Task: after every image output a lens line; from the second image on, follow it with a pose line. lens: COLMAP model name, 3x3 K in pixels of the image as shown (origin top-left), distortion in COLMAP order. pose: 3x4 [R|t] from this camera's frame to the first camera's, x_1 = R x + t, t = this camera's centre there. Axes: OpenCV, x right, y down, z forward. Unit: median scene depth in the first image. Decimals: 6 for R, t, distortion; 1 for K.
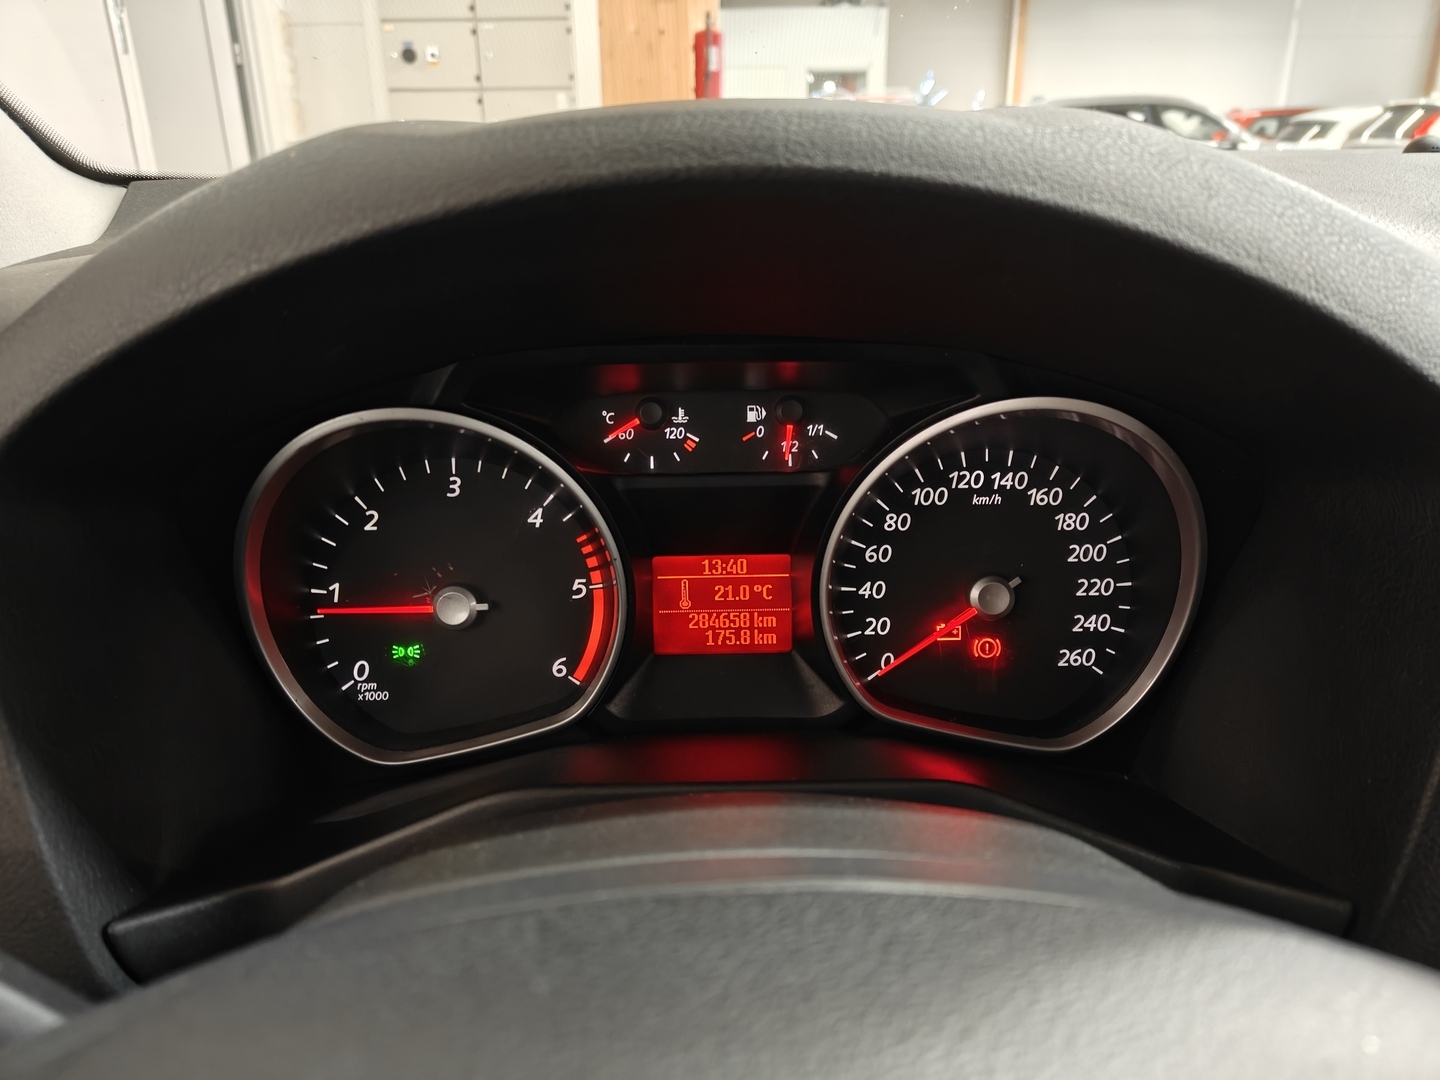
lens RADIAL K [[1012.4, 0, 720.0], [0, 1012.4, 540.0], [0, 0, 1]] dist [0.067325, -0.118830]
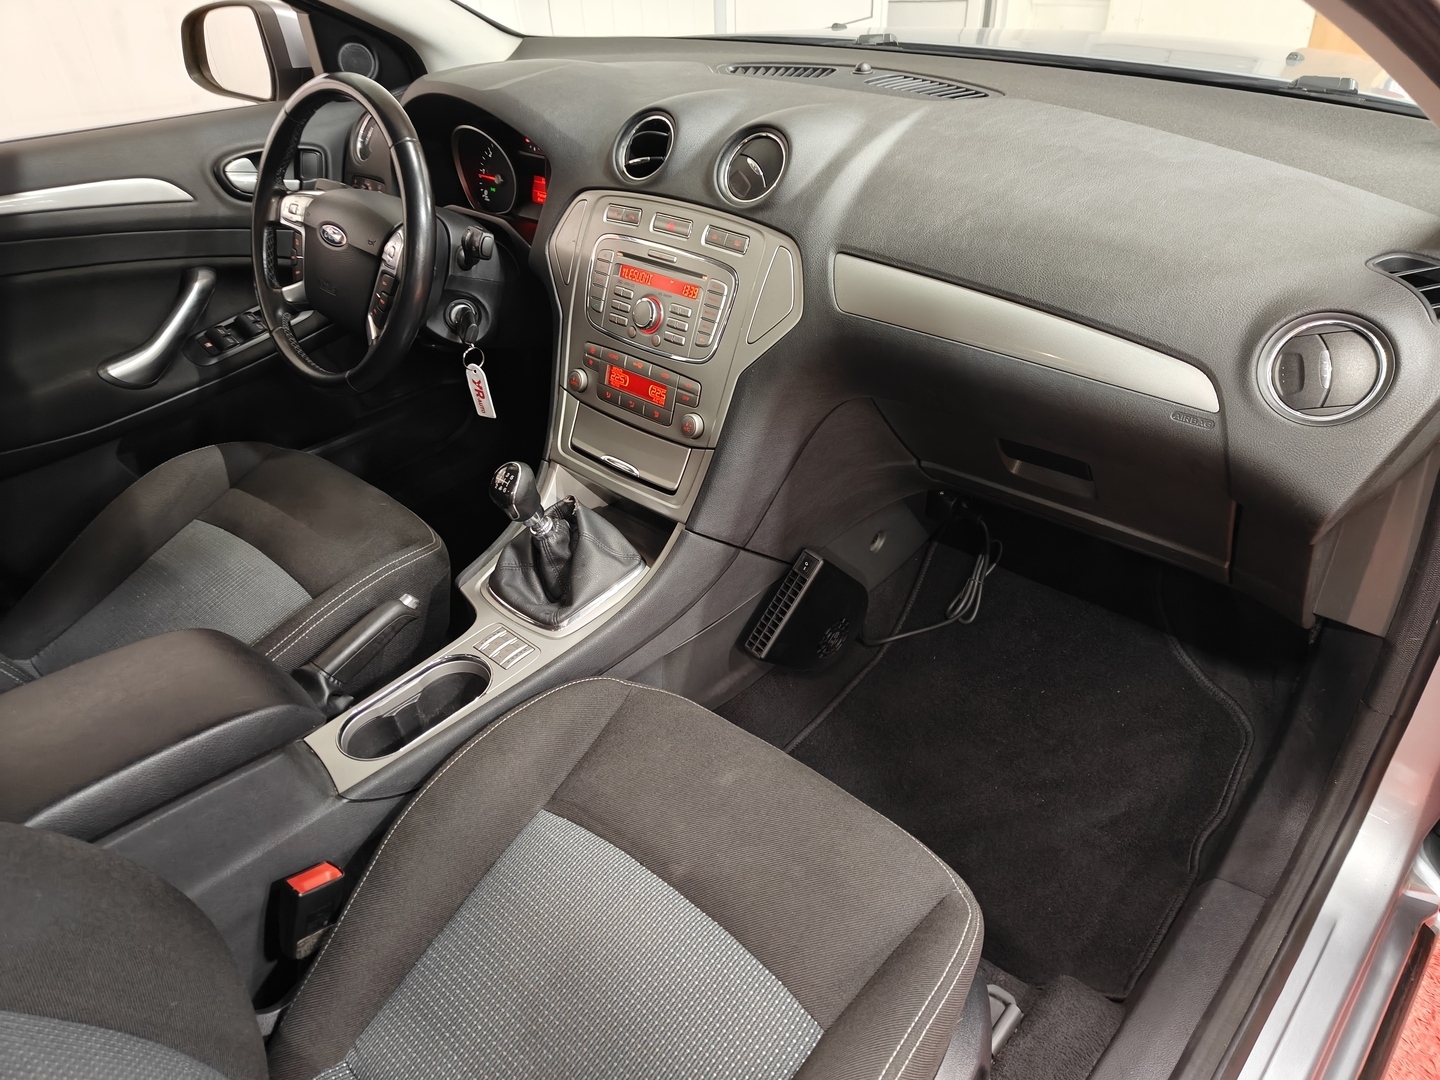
lens RADIAL K [[1012.4, 0, 720.0], [0, 1012.4, 540.0], [0, 0, 1]] dist [0.067325, -0.118830]
pose [[0.725804, 0.368938, -0.580597, 3.239733], [-0.206217, 0.921888, 0.328019, -0.126301], [0.656265, -0.118348, 0.745191, -1.602047]]
